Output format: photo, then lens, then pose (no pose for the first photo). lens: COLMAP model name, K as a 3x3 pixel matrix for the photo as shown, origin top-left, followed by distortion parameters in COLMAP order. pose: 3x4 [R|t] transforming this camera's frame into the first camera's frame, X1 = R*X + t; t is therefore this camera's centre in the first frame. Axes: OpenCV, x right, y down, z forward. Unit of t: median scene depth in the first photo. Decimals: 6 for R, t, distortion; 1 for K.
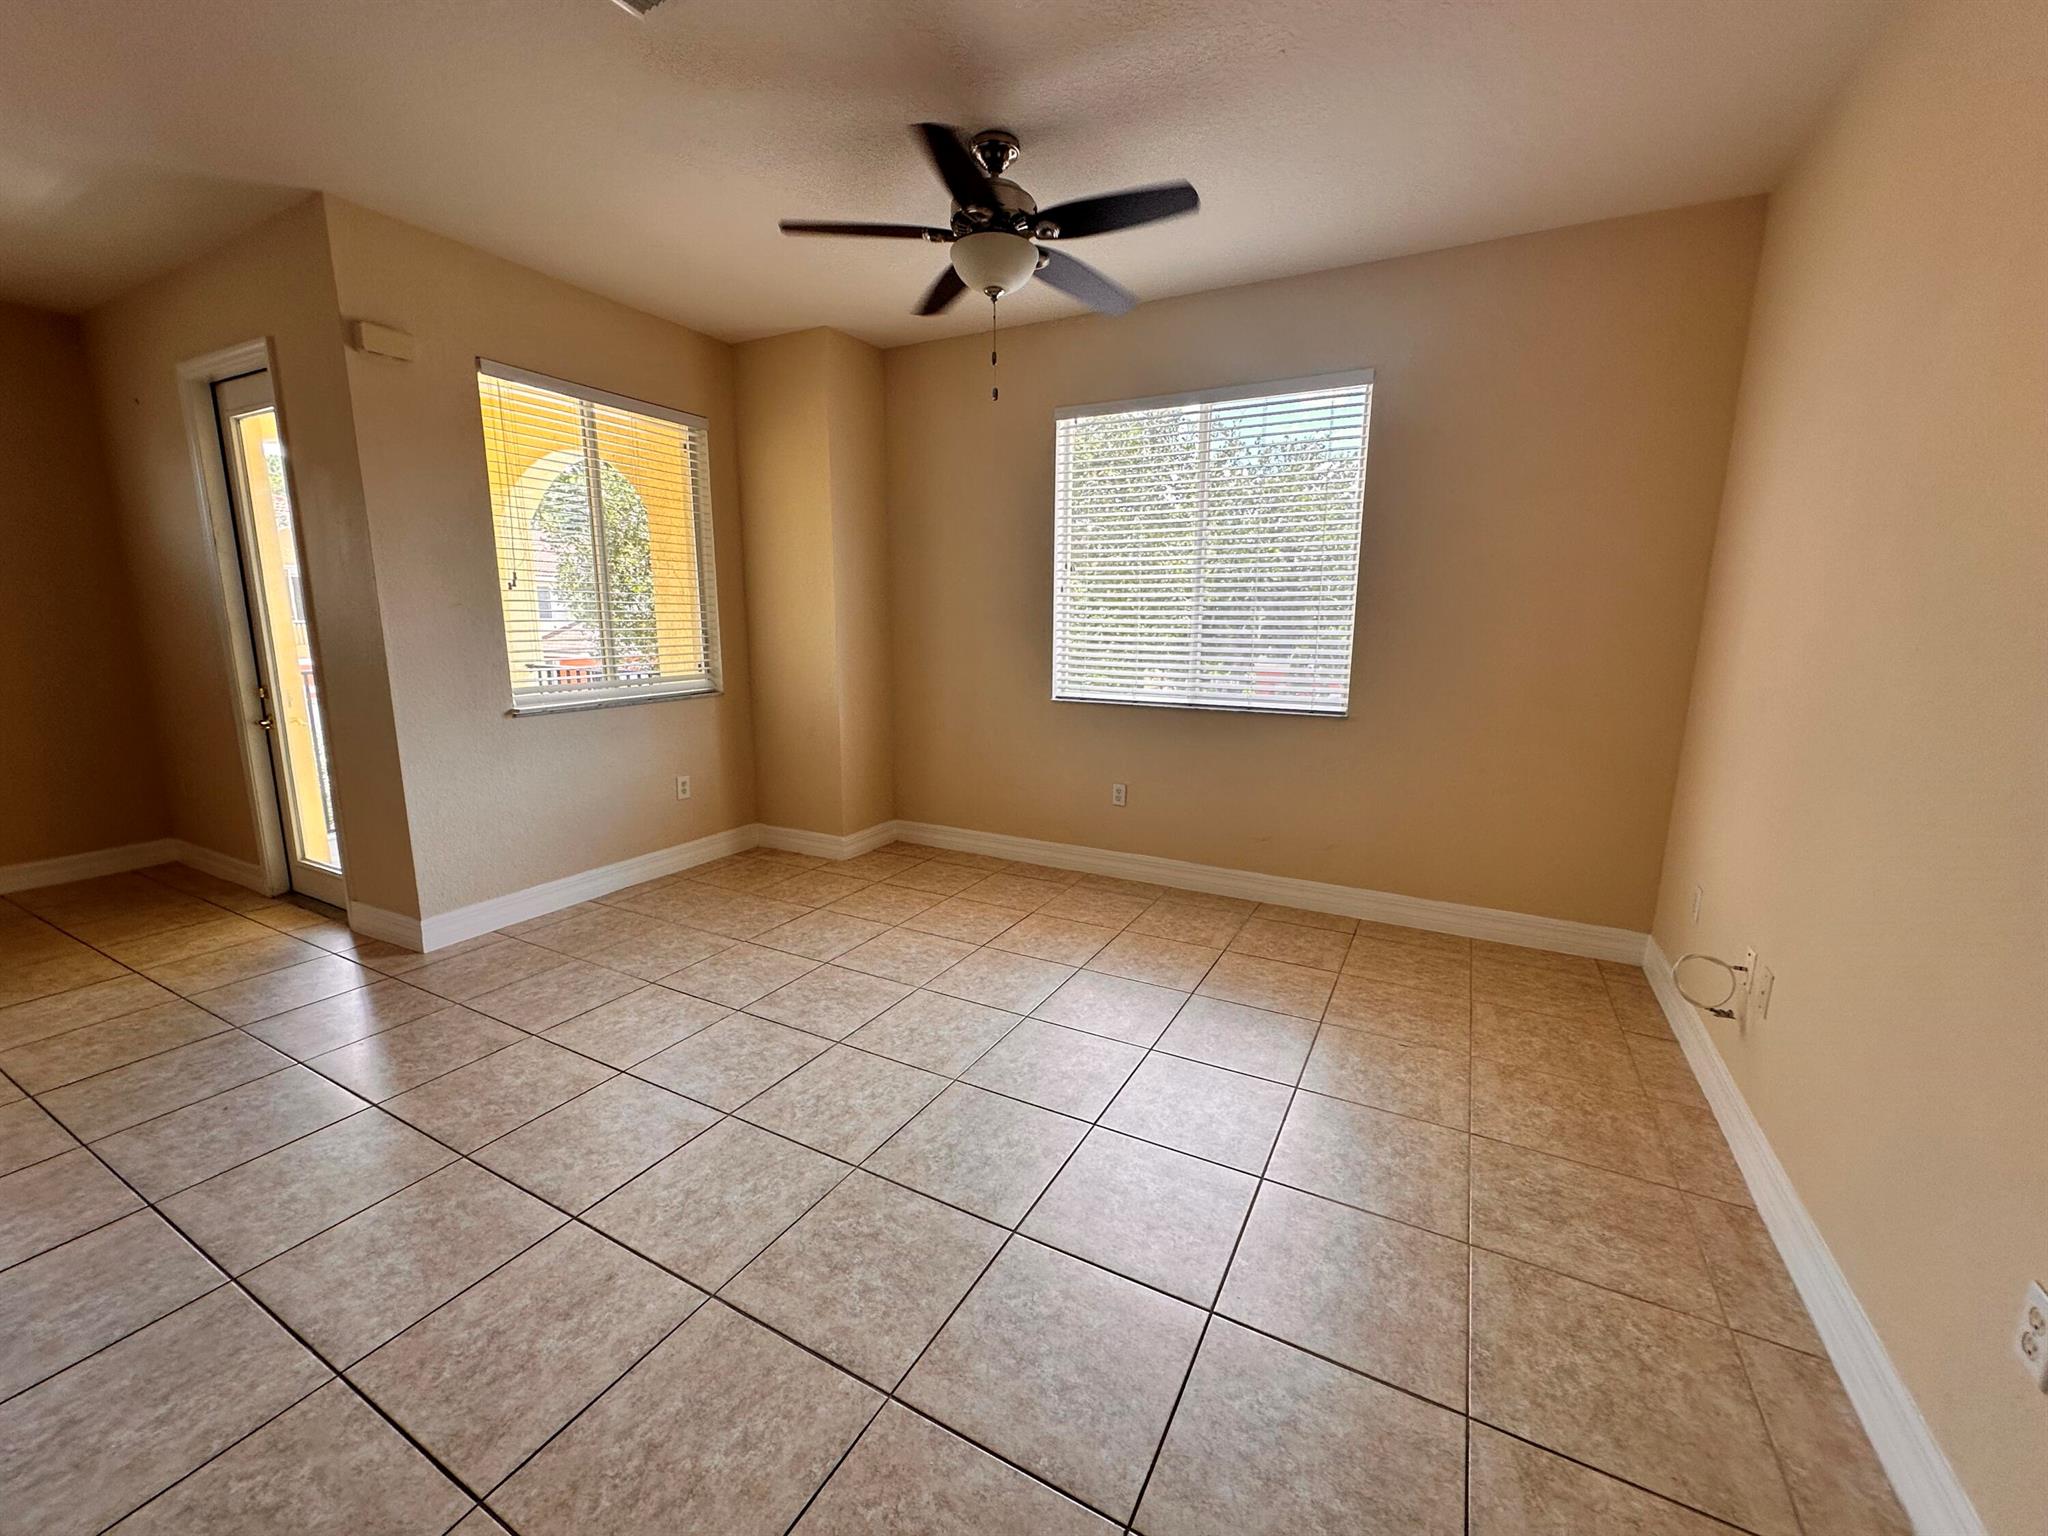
lens RADIAL K [[820.0, 0, 1027.7], [0, 820.0, 769.0], [0, 0, 1]] dist [0.000881, 0.000076]
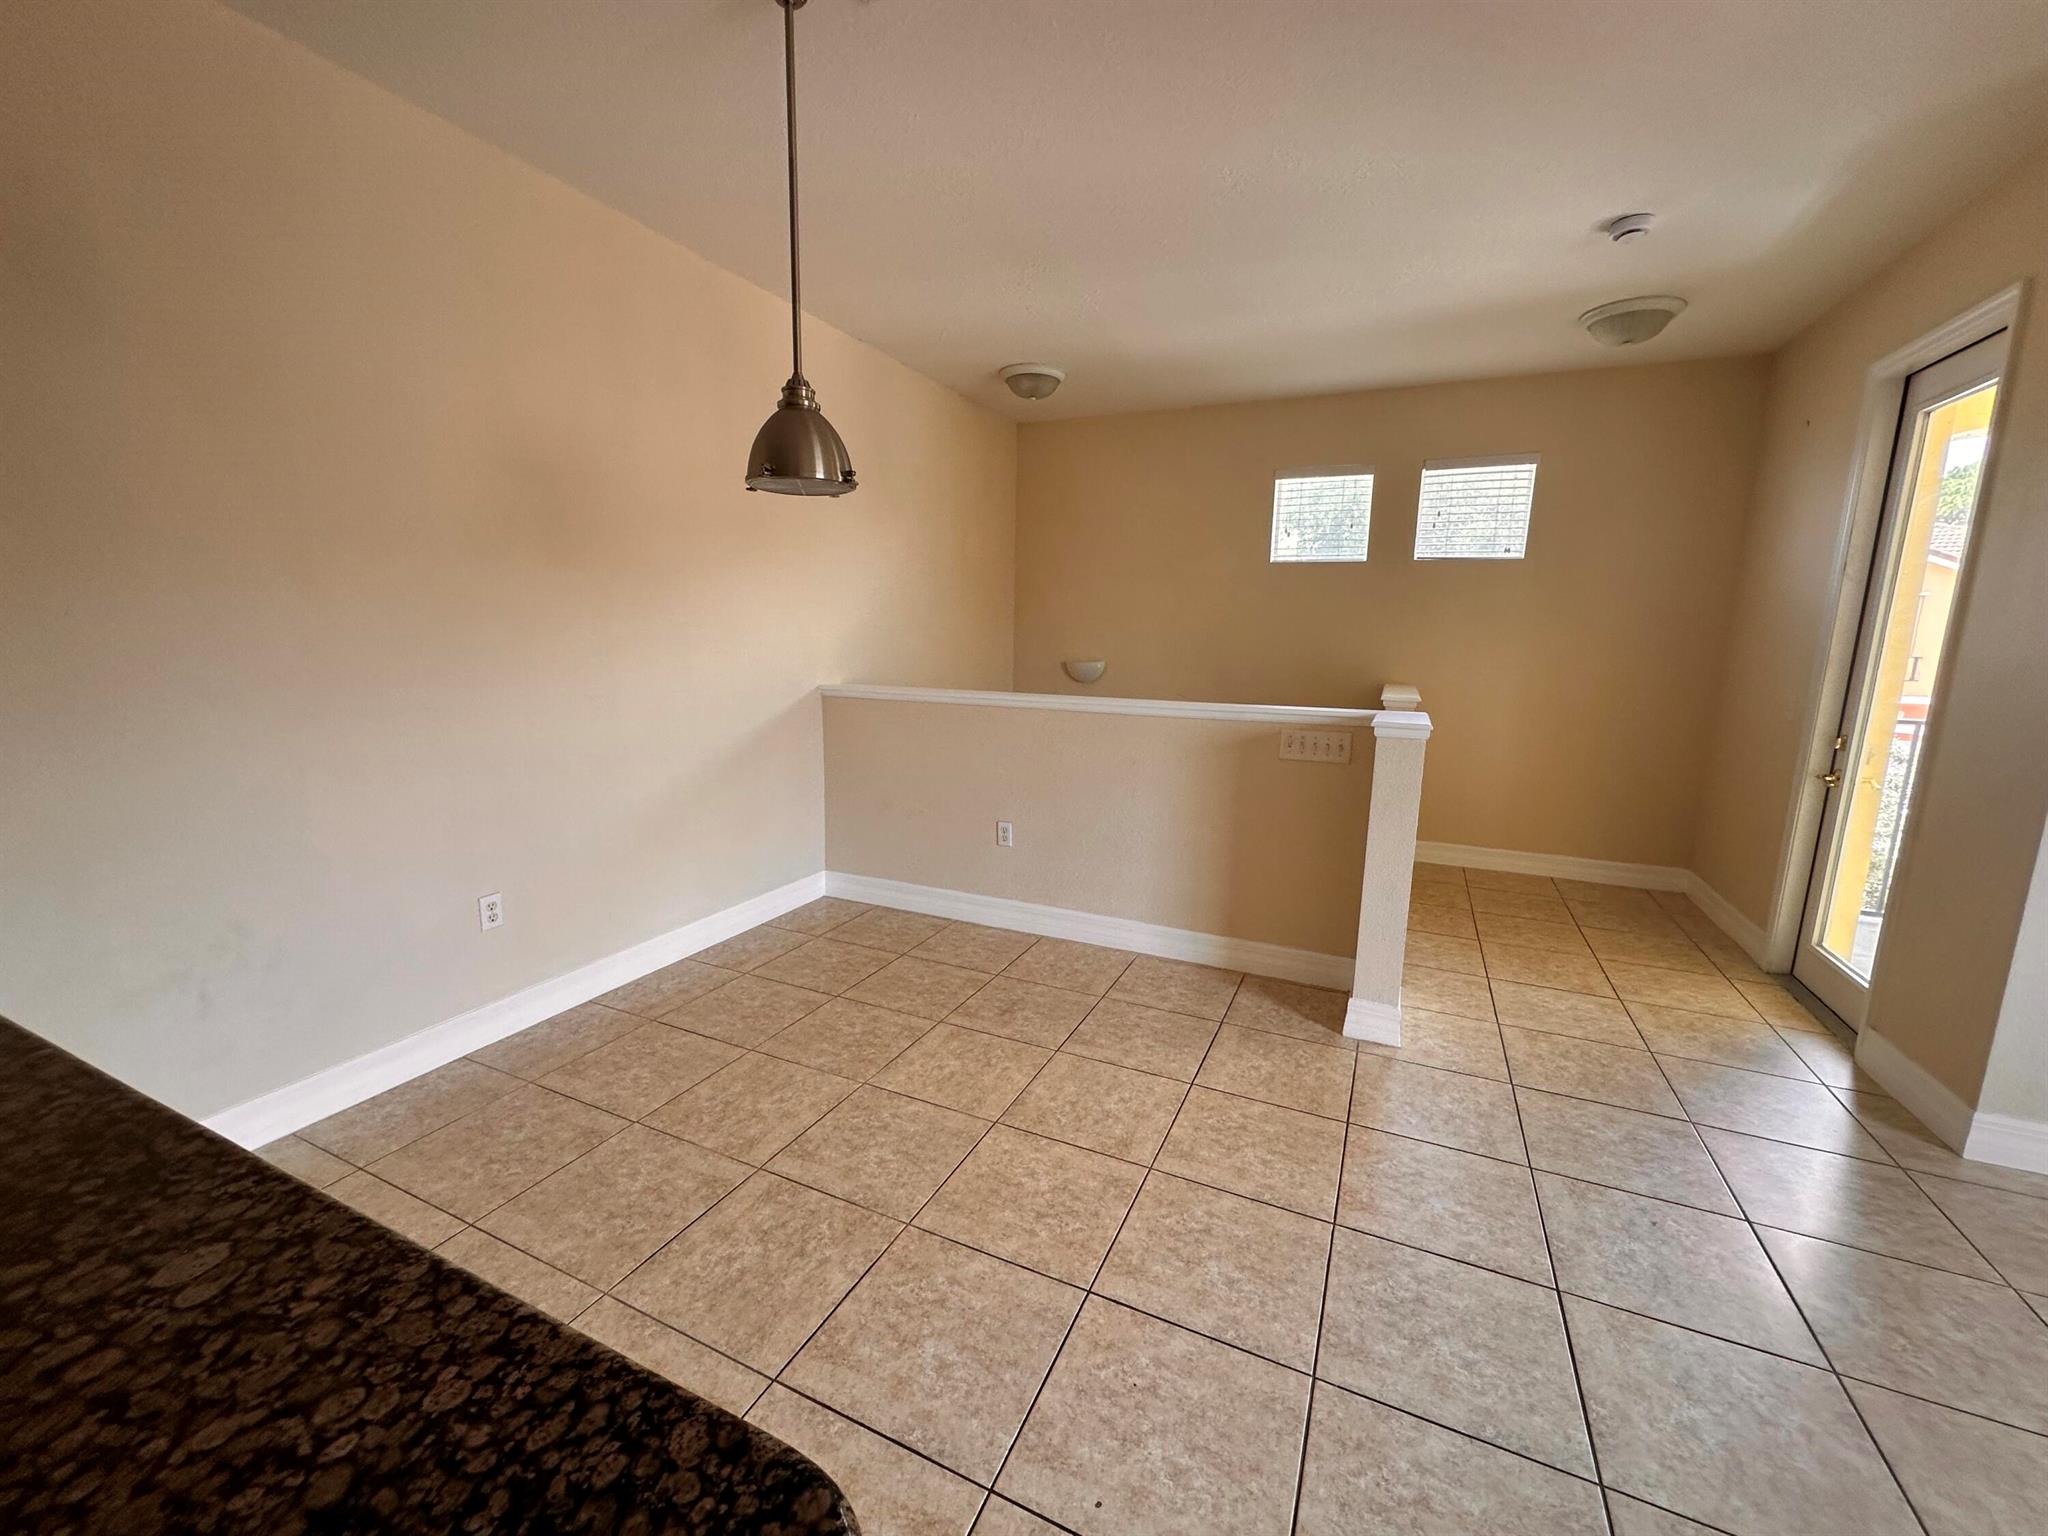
lens RADIAL K [[820.0, 0, 1017.9], [0, 820.0, 767.8], [0, 0, 1]] dist [0.000881, 0.000076]
pose [[0.055060, 0.162721, -0.985135, -0.161249], [-0.200017, 0.968430, 0.148782, -0.027731], [0.978244, 0.188852, 0.085869, 0.121536]]
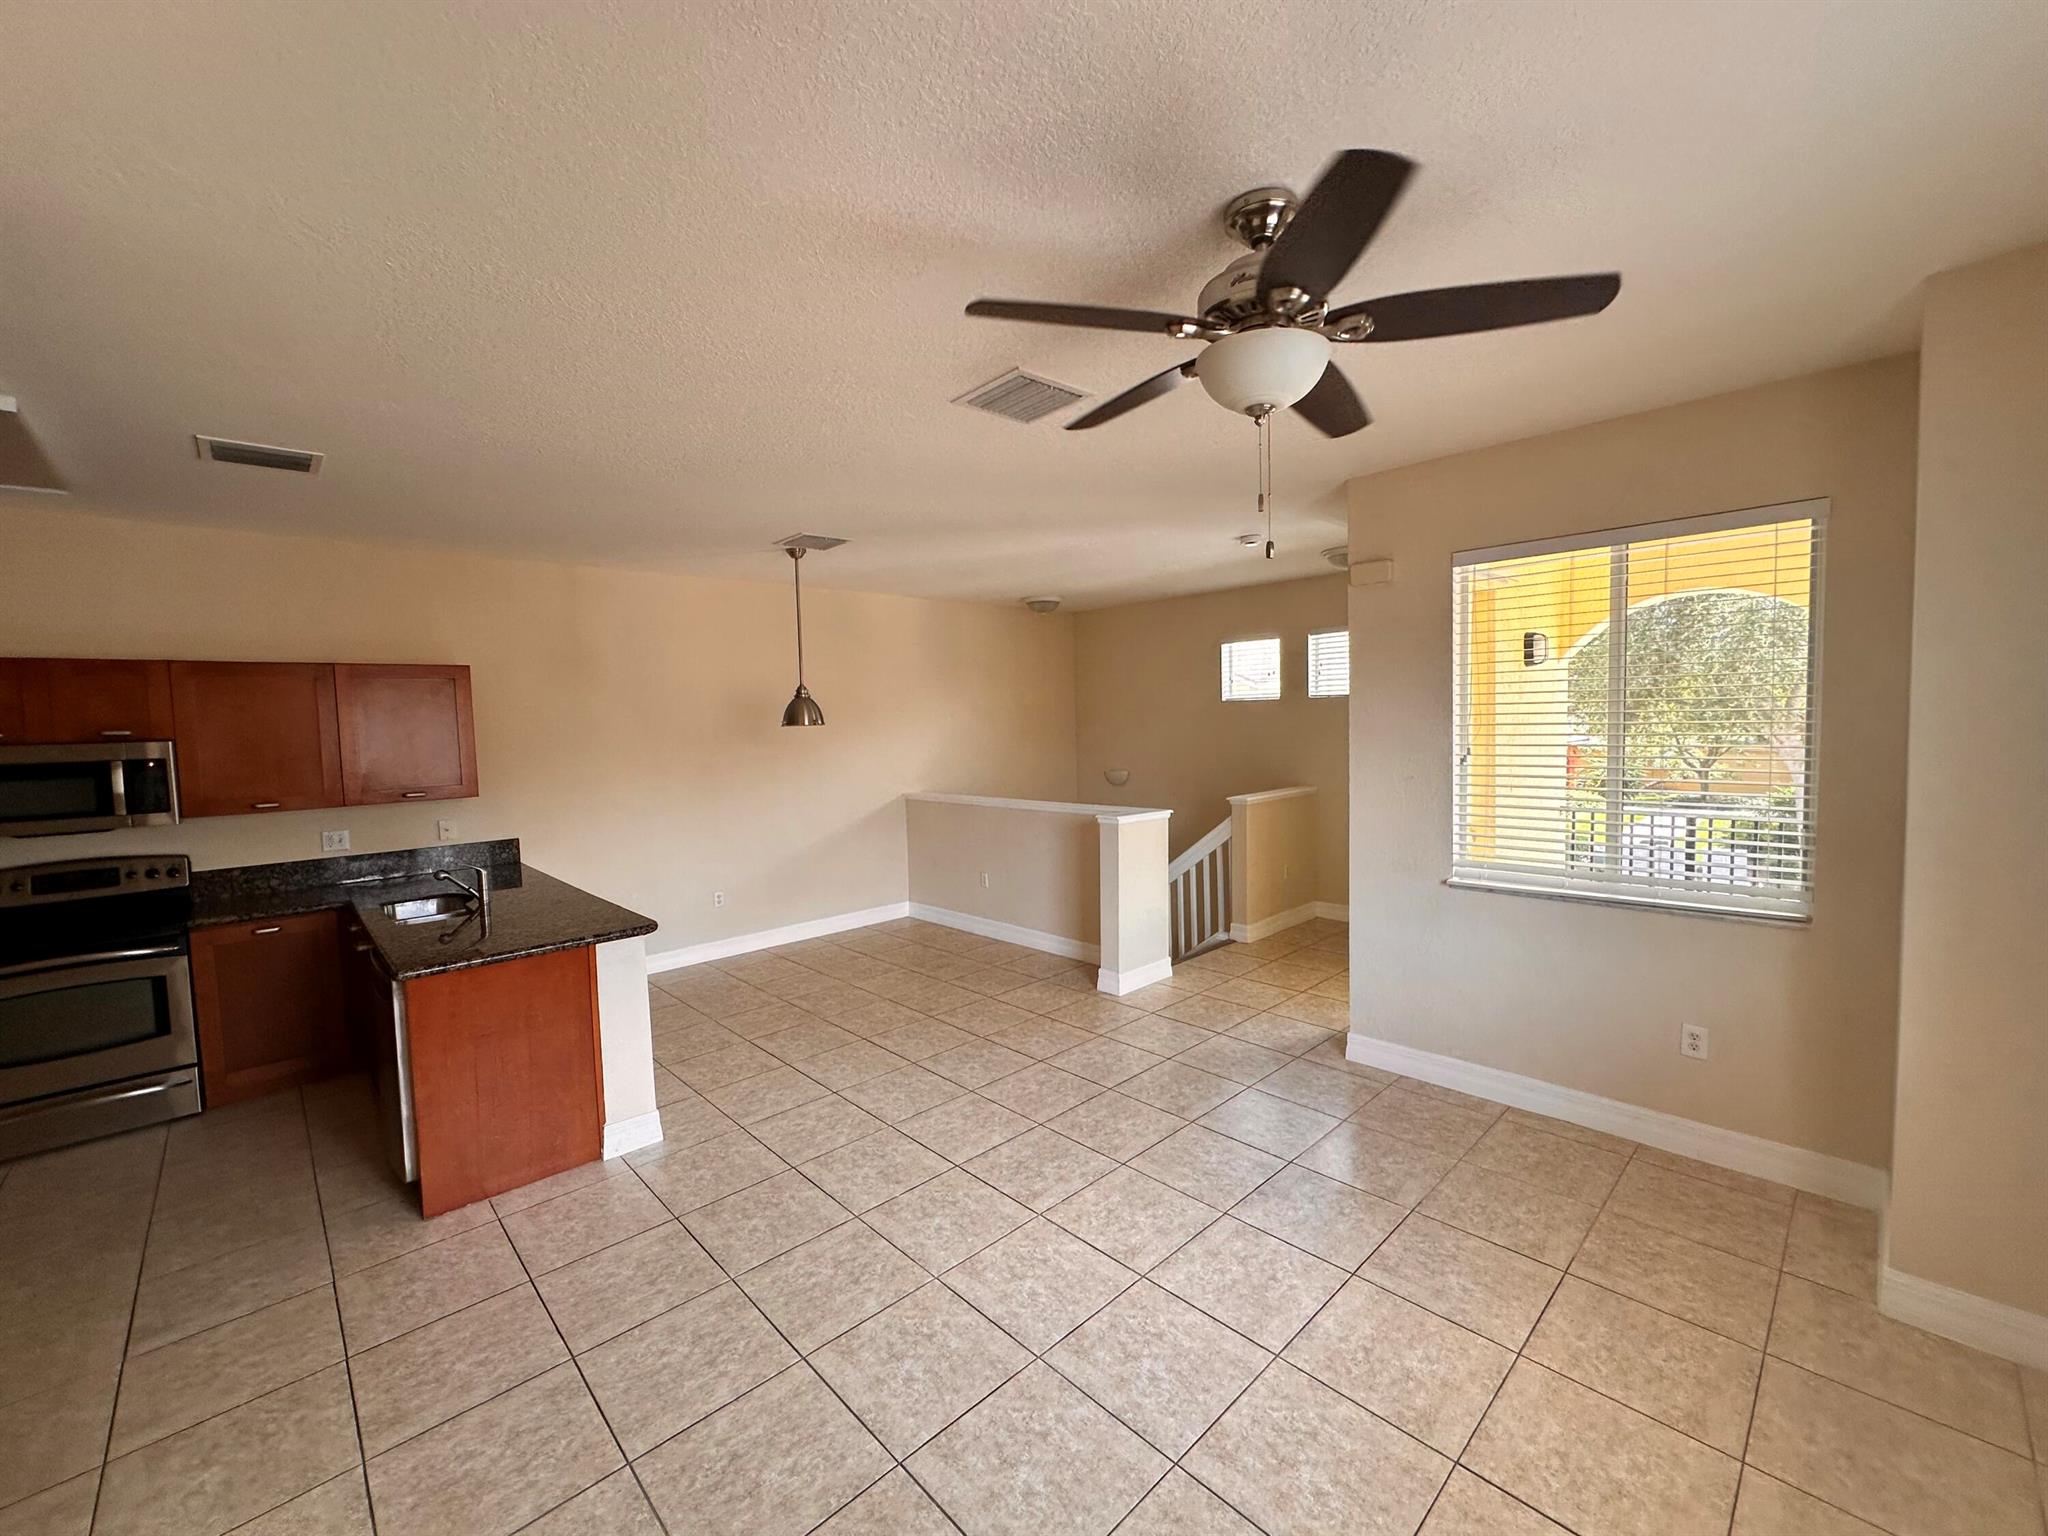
lens RADIAL K [[820.0, 0, 1020.1], [0, 820.0, 782.7], [0, 0, 1]] dist [0.000881, 0.000076]
pose [[-0.312427, 0.080121, -0.946557, 0.517360], [-0.149367, 0.979898, 0.132244, -0.257324], [0.938125, 0.182701, -0.294179, 0.806762]]
